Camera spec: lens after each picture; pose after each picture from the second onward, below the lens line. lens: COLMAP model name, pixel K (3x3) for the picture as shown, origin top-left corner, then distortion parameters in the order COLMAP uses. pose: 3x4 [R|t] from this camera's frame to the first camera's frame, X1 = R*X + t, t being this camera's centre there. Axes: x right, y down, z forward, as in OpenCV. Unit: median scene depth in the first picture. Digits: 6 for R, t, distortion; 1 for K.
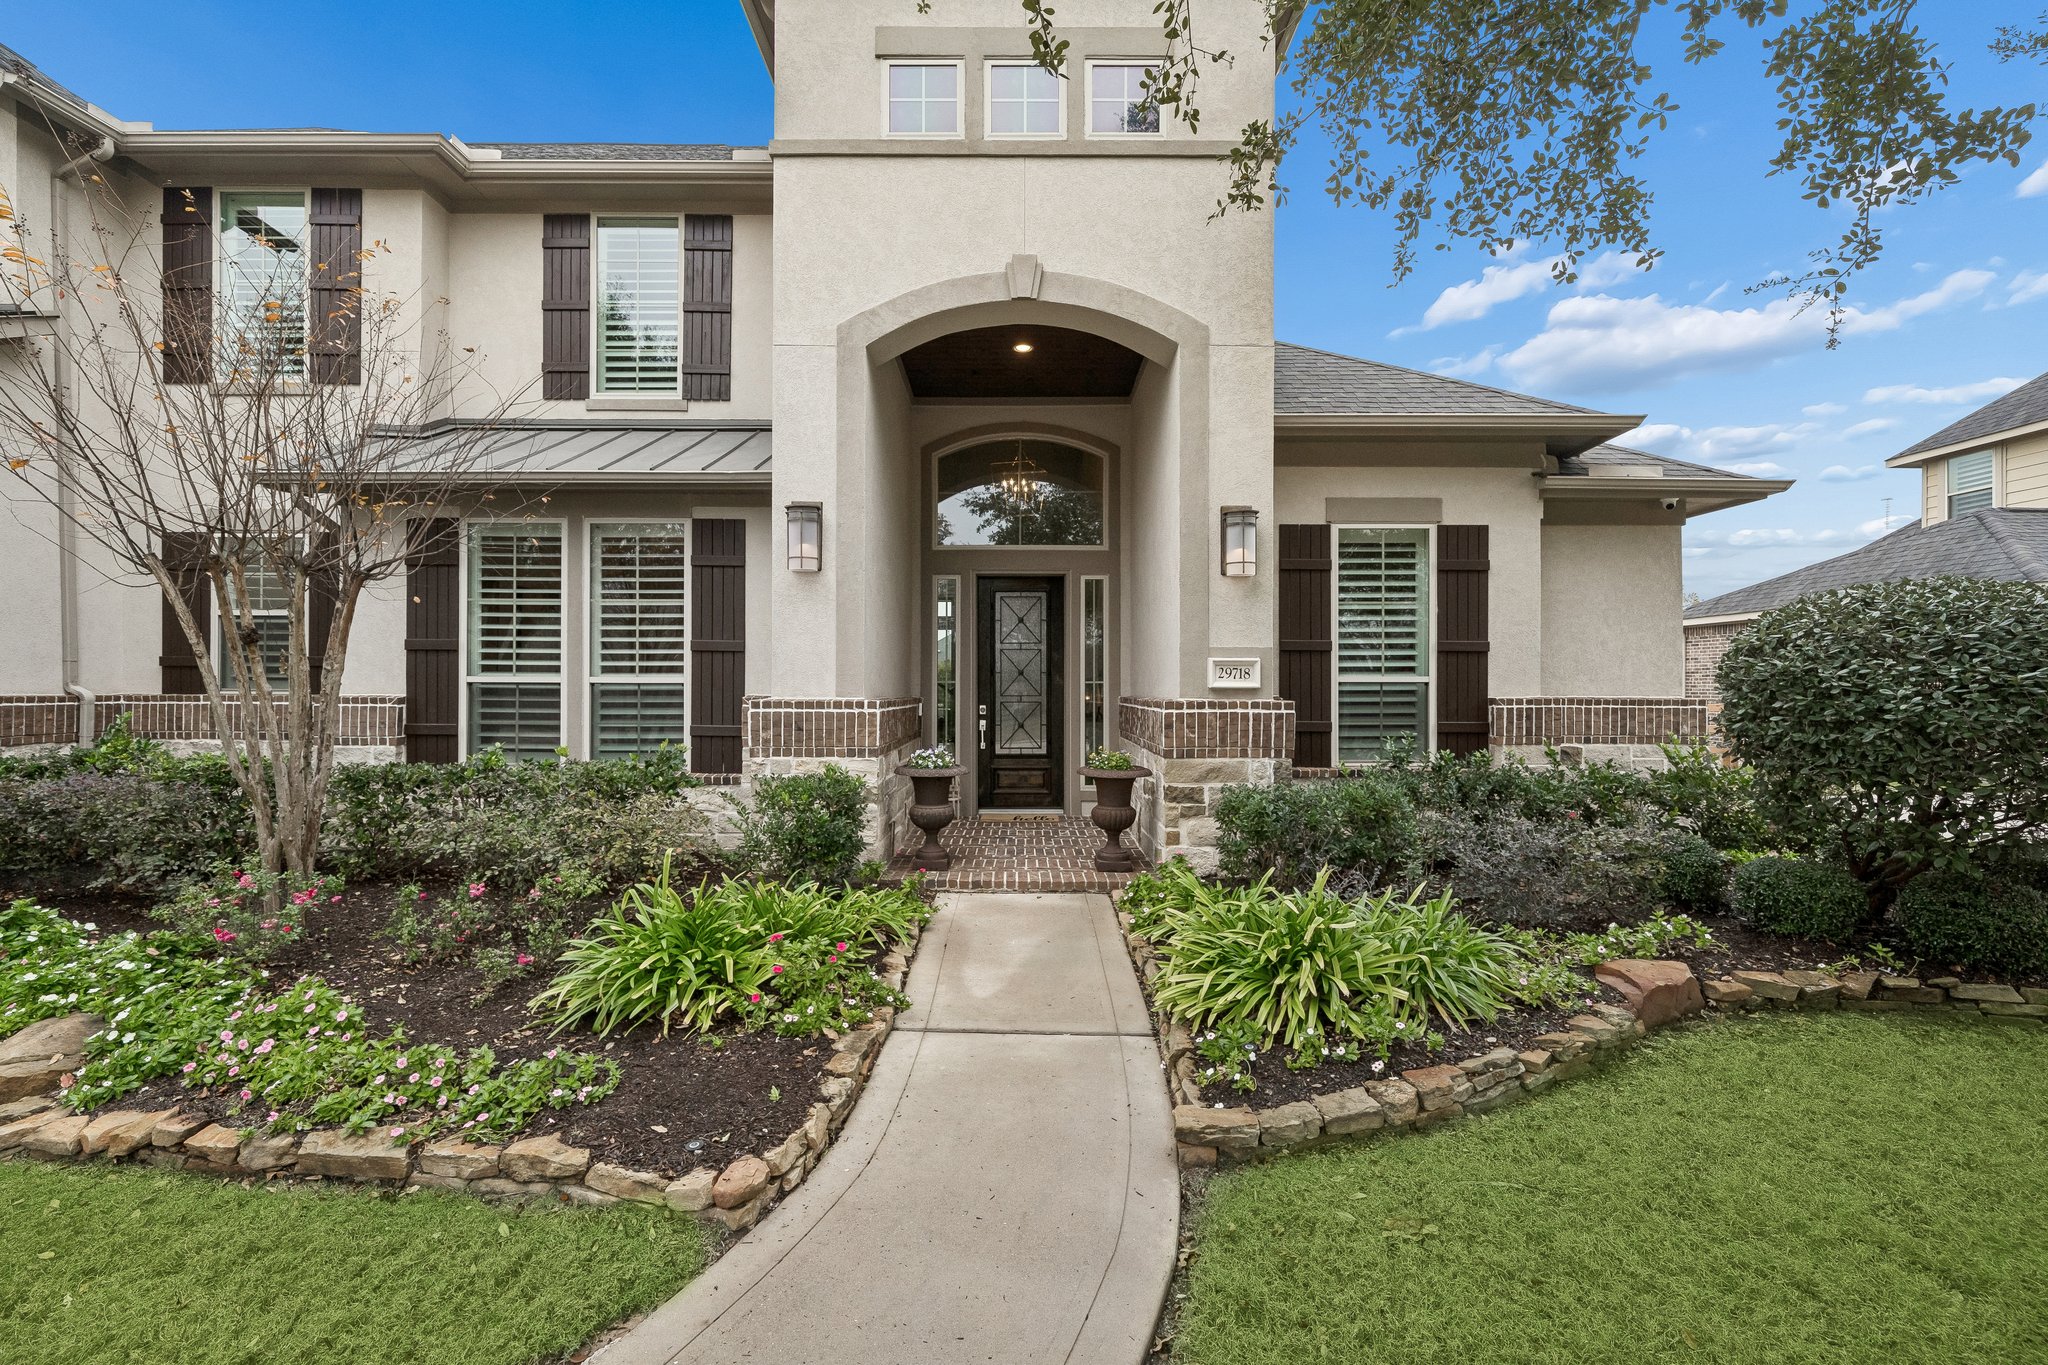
lens RADIAL K [[975.0, 0, 1023.0], [0, 975.0, 678.7], [0, 0, 1]] dist [-0.016122, 0.000131]
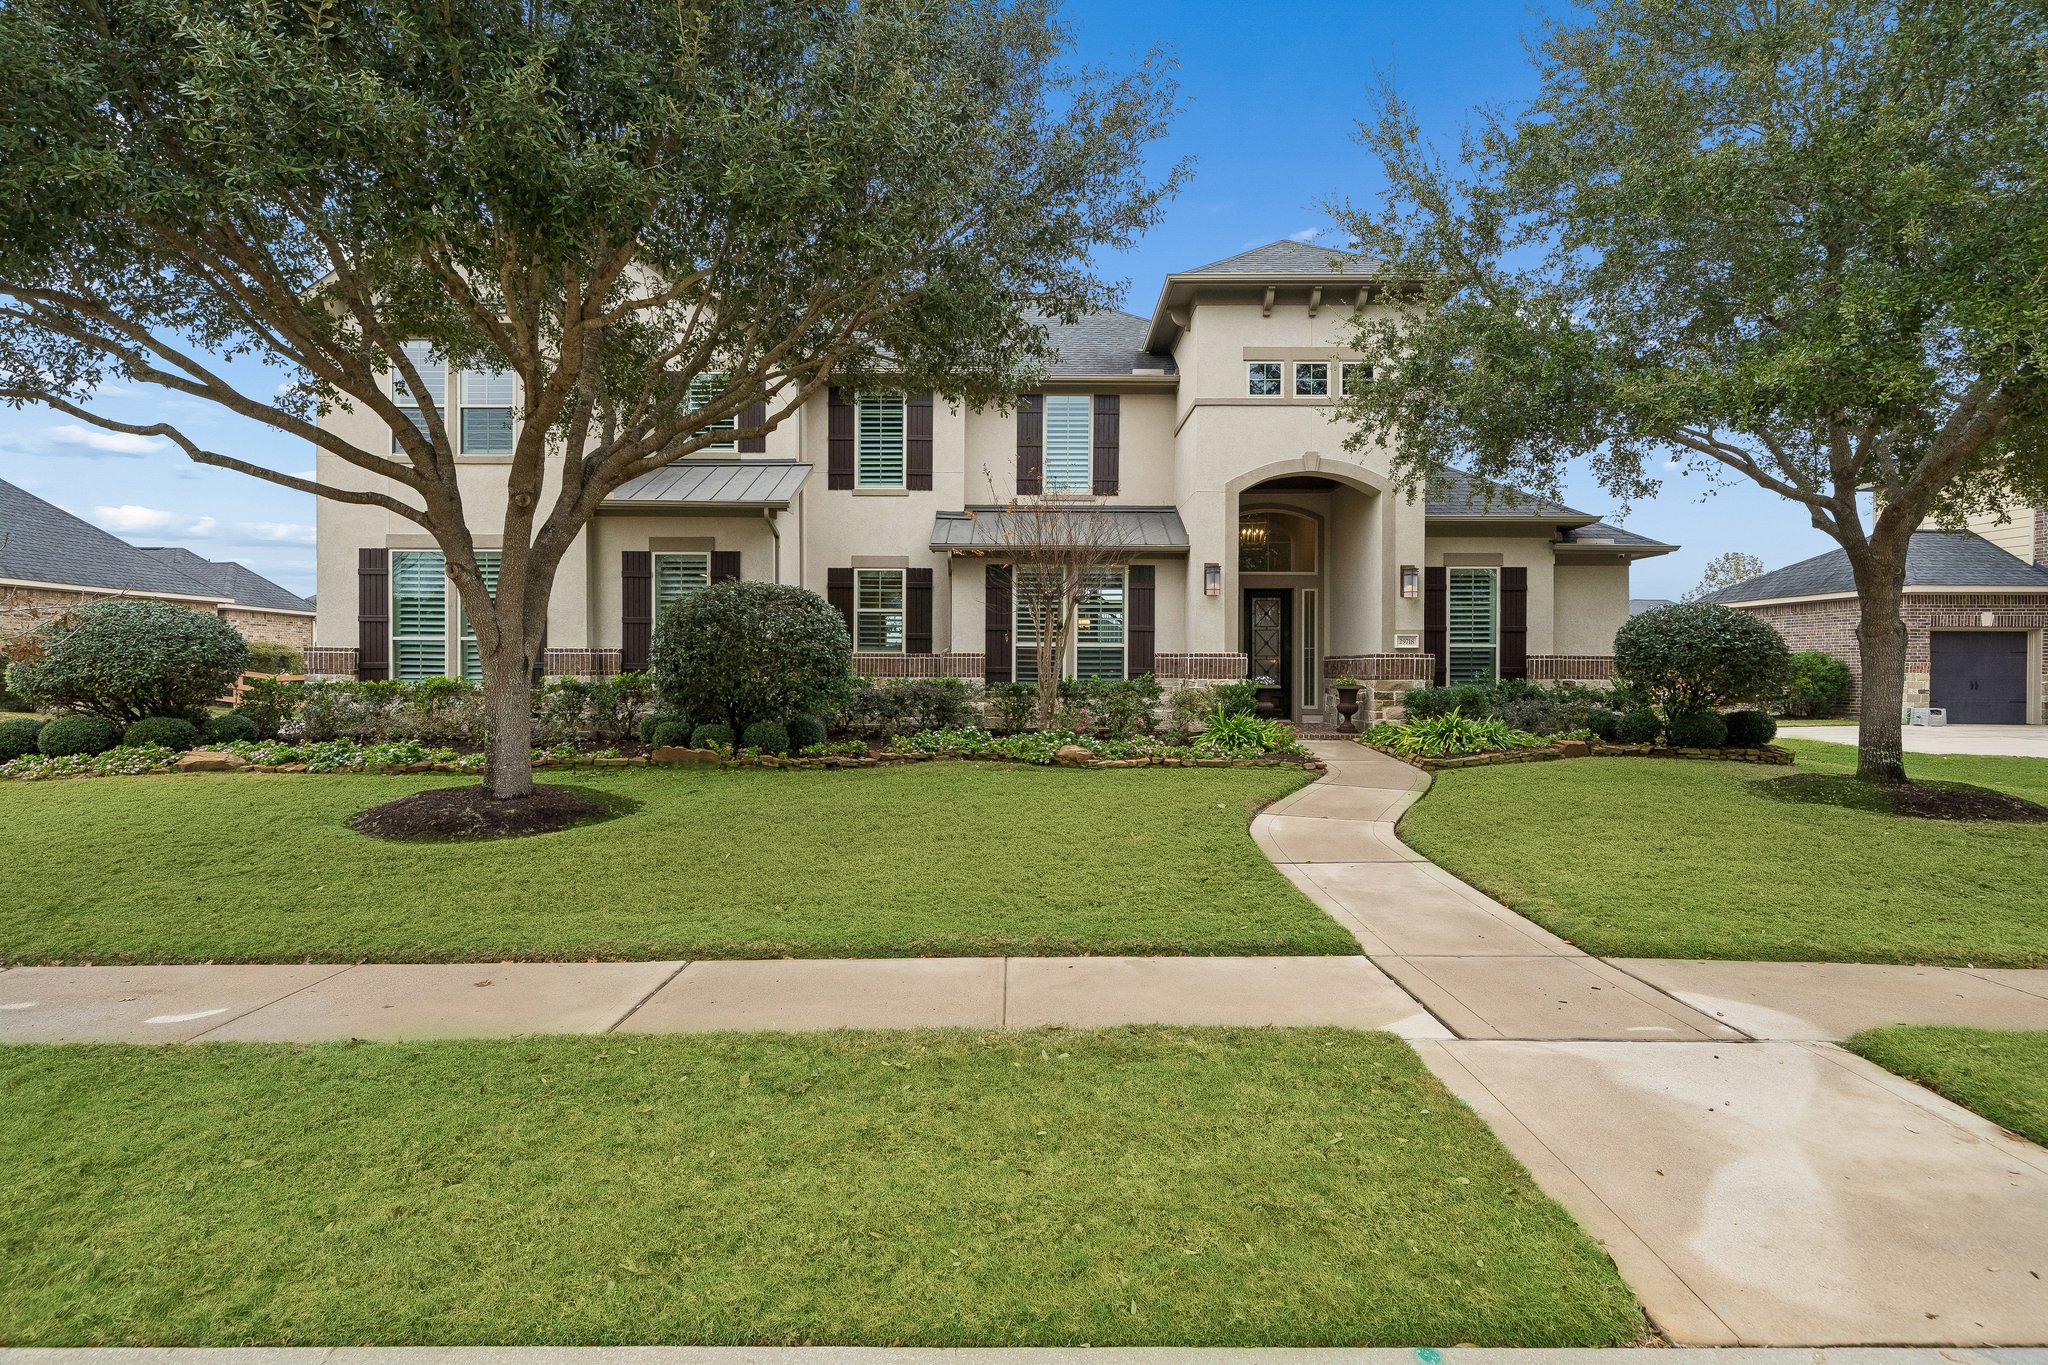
lens RADIAL K [[1142.1, 0, 1025.7], [0, 1142.1, 672.0], [0, 0, 1]] dist [0.001115, -0.000255]
pose [[0.999998, 0.000967, -0.001560, -0.558985], [-0.000954, 0.999965, 0.008362, 0.037157], [0.001568, -0.008361, 0.999964, -1.383555]]
